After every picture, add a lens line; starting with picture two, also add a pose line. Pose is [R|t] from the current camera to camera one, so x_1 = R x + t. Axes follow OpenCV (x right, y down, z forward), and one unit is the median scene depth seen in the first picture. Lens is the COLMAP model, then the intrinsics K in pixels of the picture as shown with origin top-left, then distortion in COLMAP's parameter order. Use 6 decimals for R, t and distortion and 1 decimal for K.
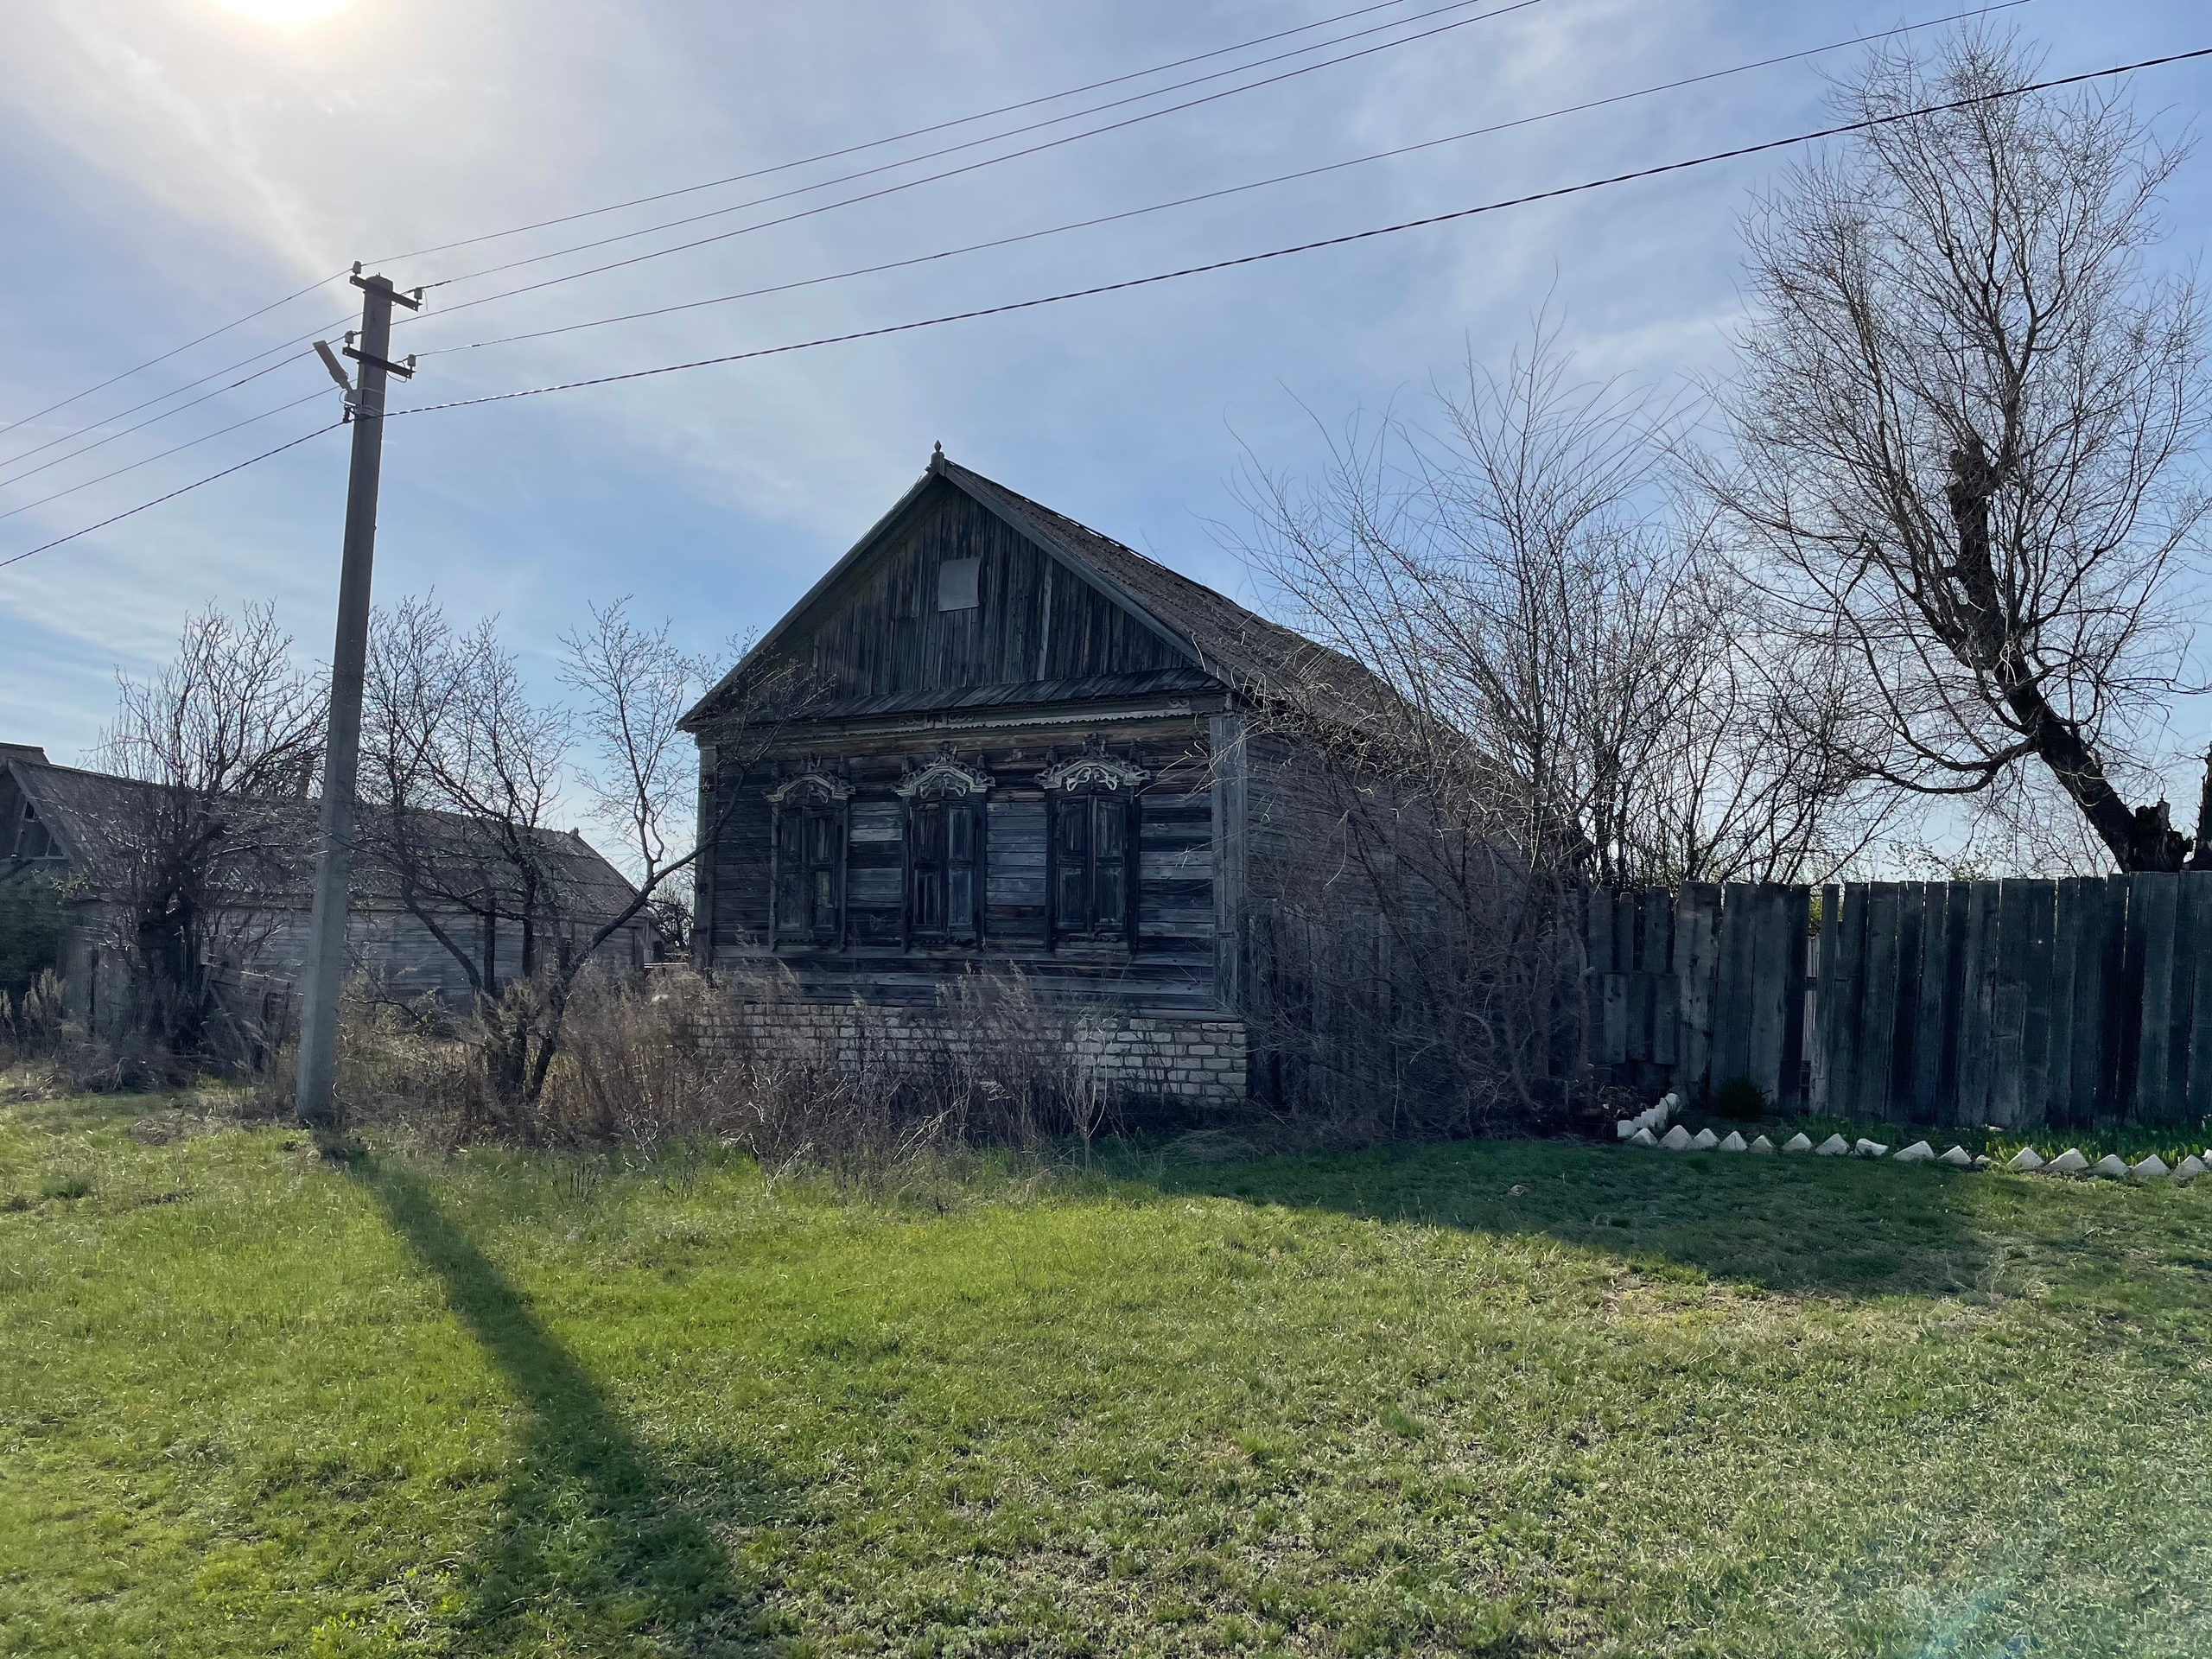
lens RADIAL K [[1481.9, 0, 1106.0], [0, 1481.9, 829.5], [0, 0, 1]] dist [0.000907, 0.000252]
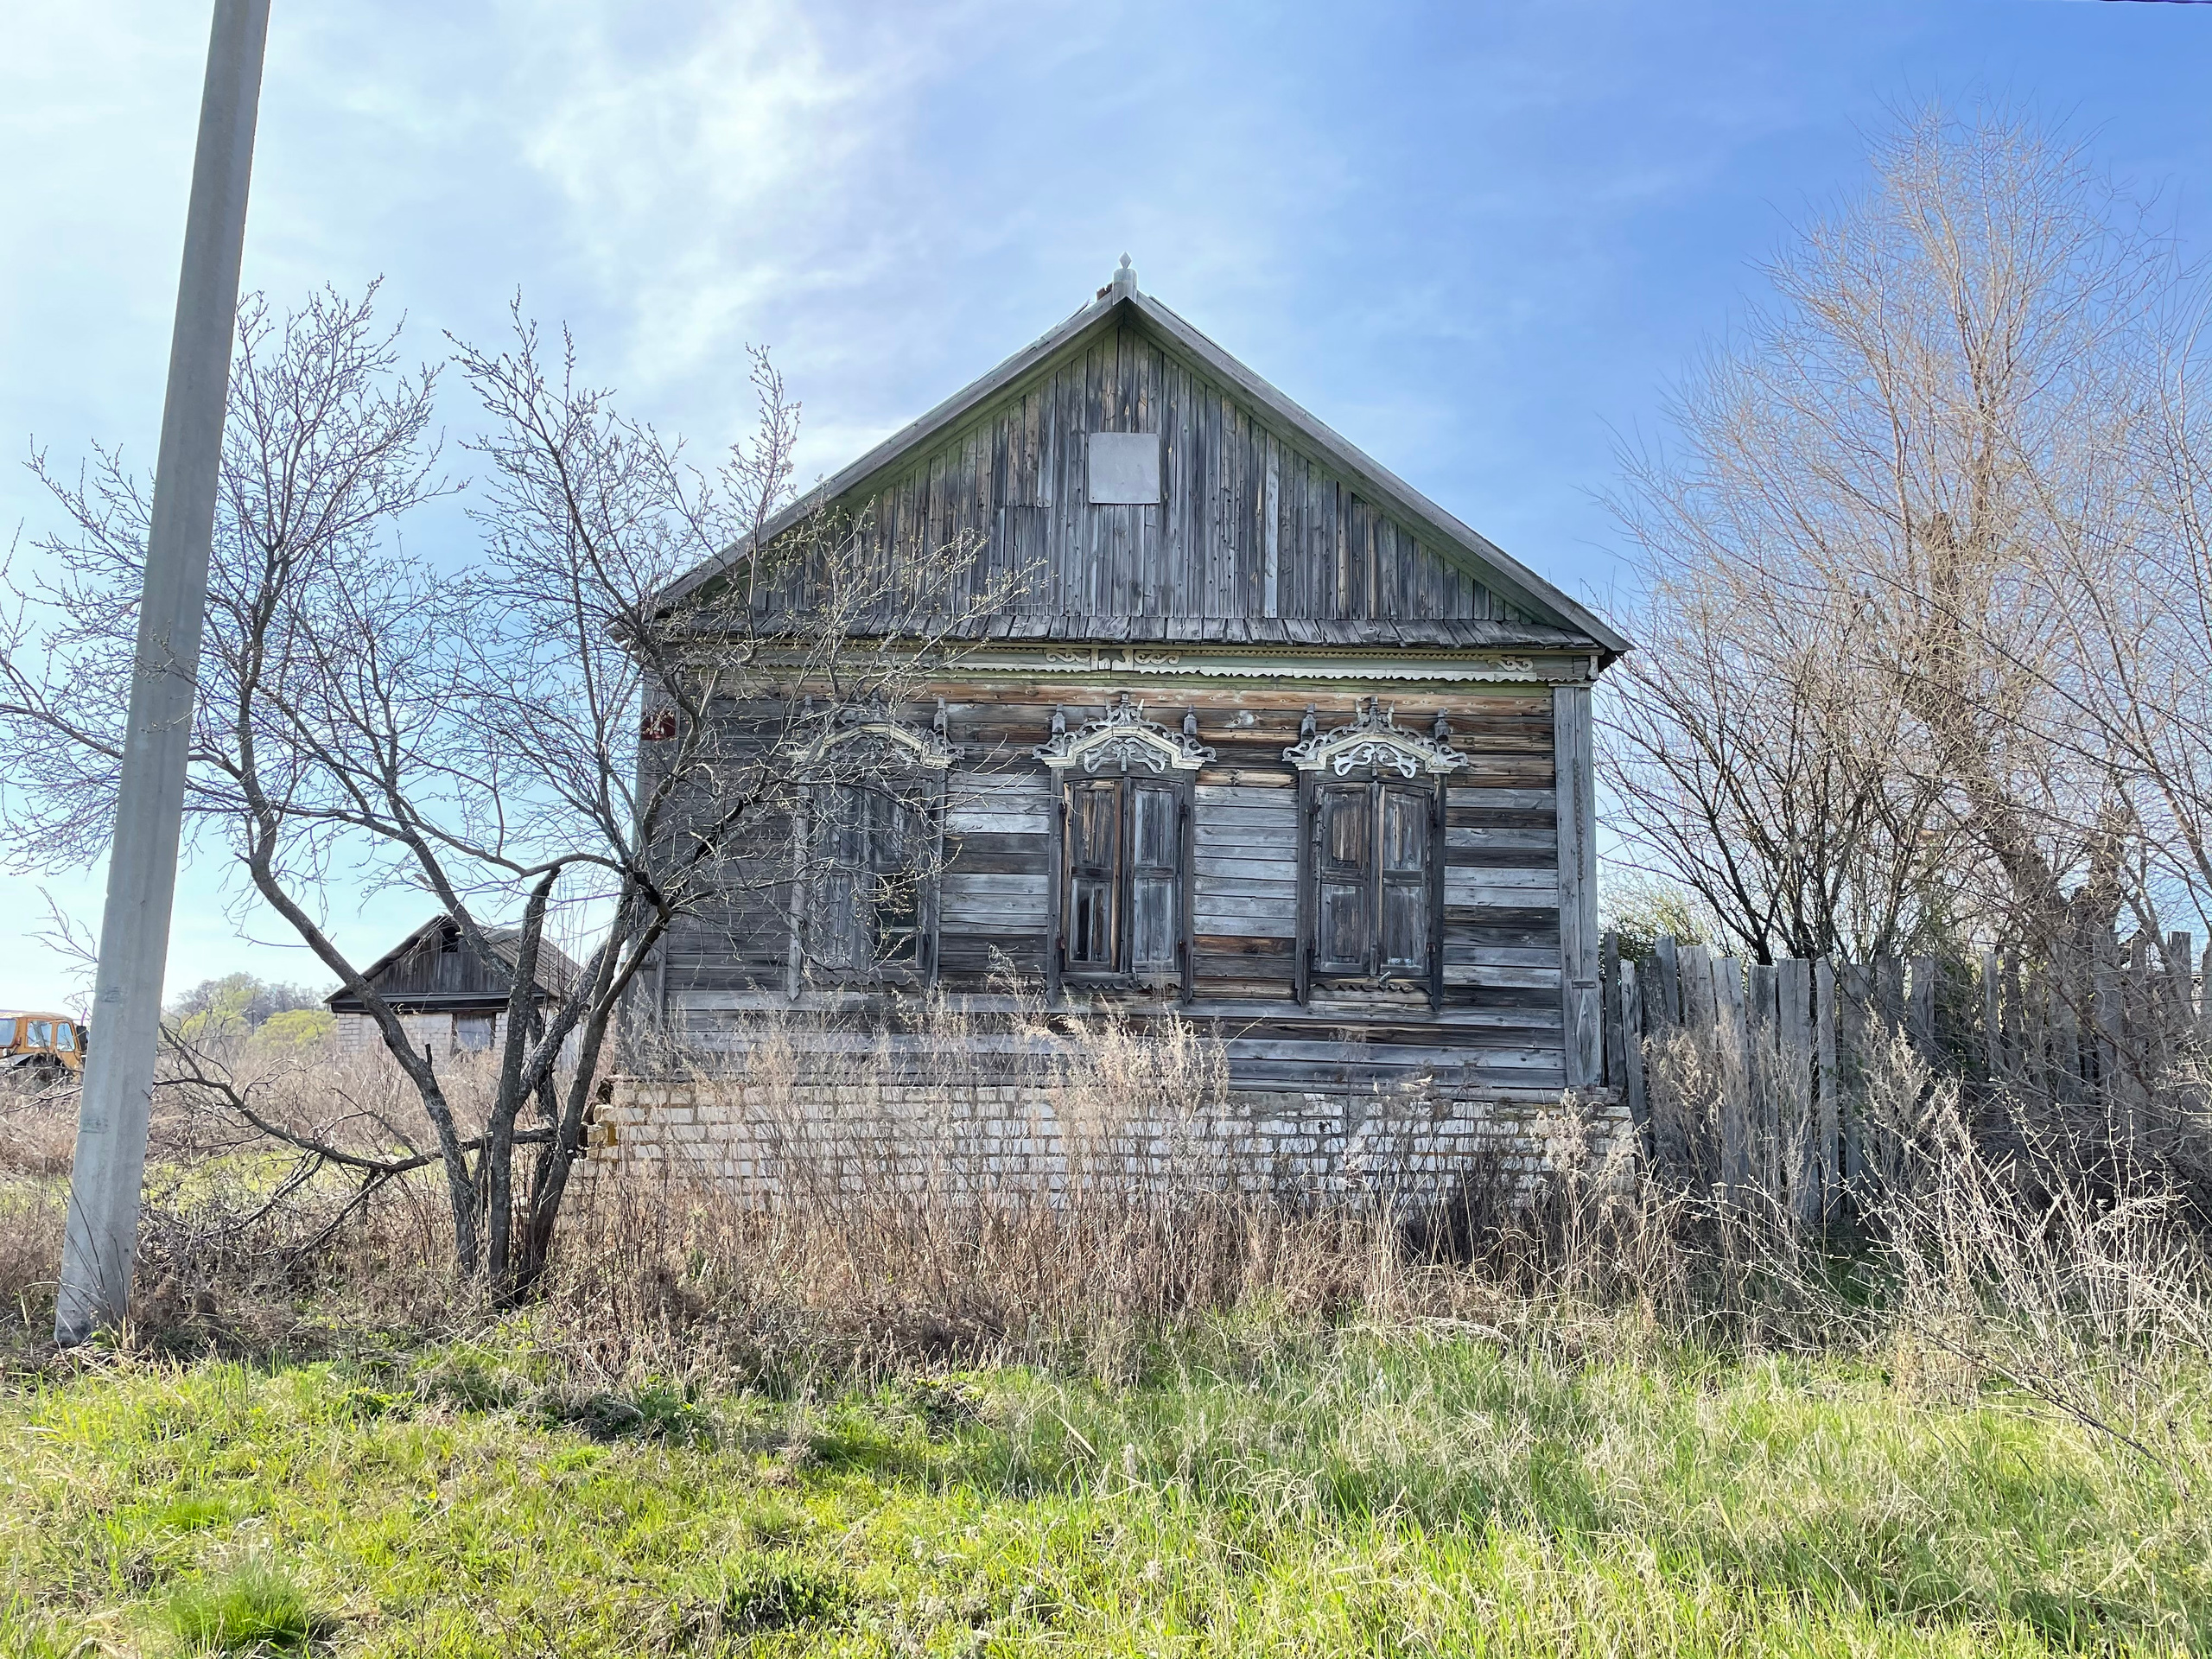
lens RADIAL K [[1481.9, 0, 1106.0], [0, 1481.9, 829.5], [0, 0, 1]] dist [0.000907, 0.000252]
pose [[0.897501, 0.061877, 0.436651, -0.415306], [-0.045462, 0.997814, -0.047955, 0.037086], [-0.438664, 0.023189, 0.898352, 0.407827]]
